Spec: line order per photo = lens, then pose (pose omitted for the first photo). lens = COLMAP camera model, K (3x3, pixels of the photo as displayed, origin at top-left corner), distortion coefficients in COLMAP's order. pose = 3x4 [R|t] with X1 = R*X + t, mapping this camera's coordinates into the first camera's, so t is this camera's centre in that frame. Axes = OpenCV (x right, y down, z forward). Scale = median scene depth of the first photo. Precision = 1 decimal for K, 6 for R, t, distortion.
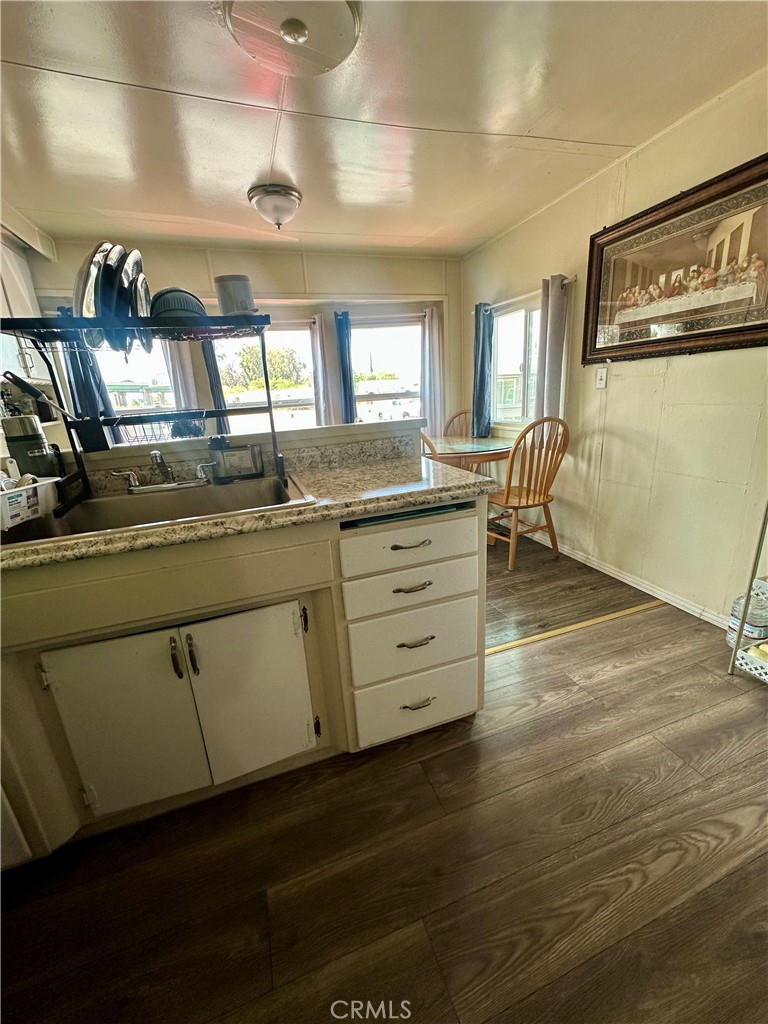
lens RADIAL K [[405.2, 0, 380.5], [0, 405.2, 511.5], [0, 0, 1]] dist [-0.008010, 0.002024]
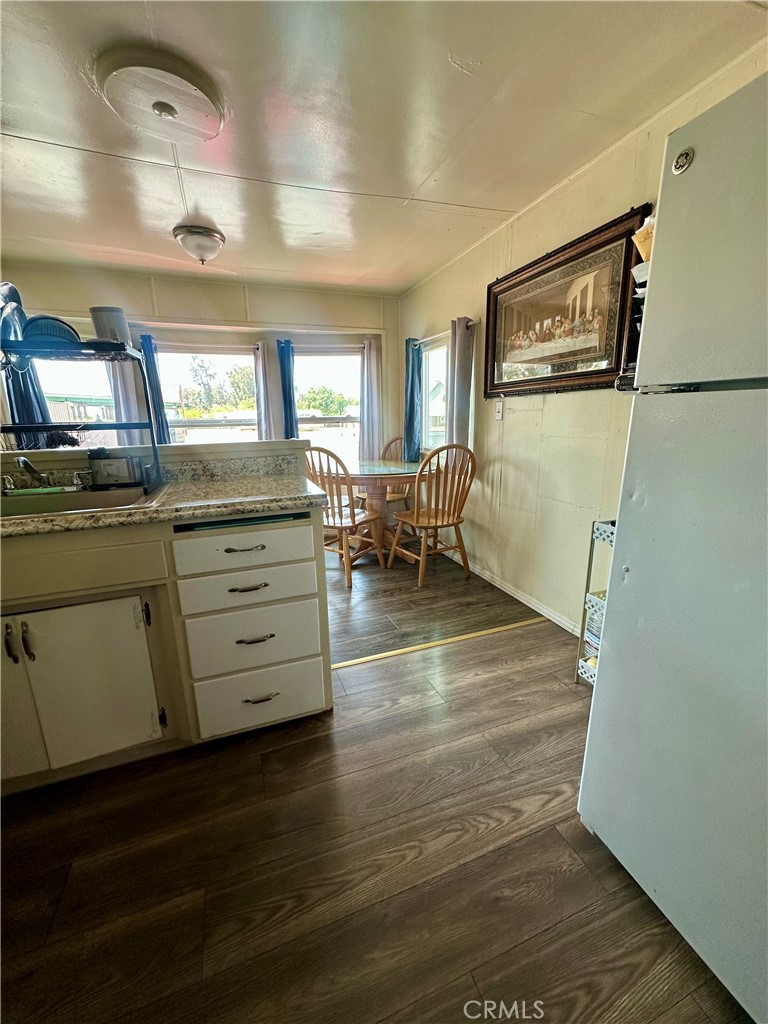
lens RADIAL K [[405.2, 0, 382.8], [0, 405.2, 512.4], [0, 0, 1]] dist [-0.008010, 0.002024]
pose [[0.998816, 0.034486, 0.034306, 0.302095], [-0.032502, 0.997856, -0.056805, 0.024221], [-0.036192, 0.055622, 0.997796, -0.098557]]
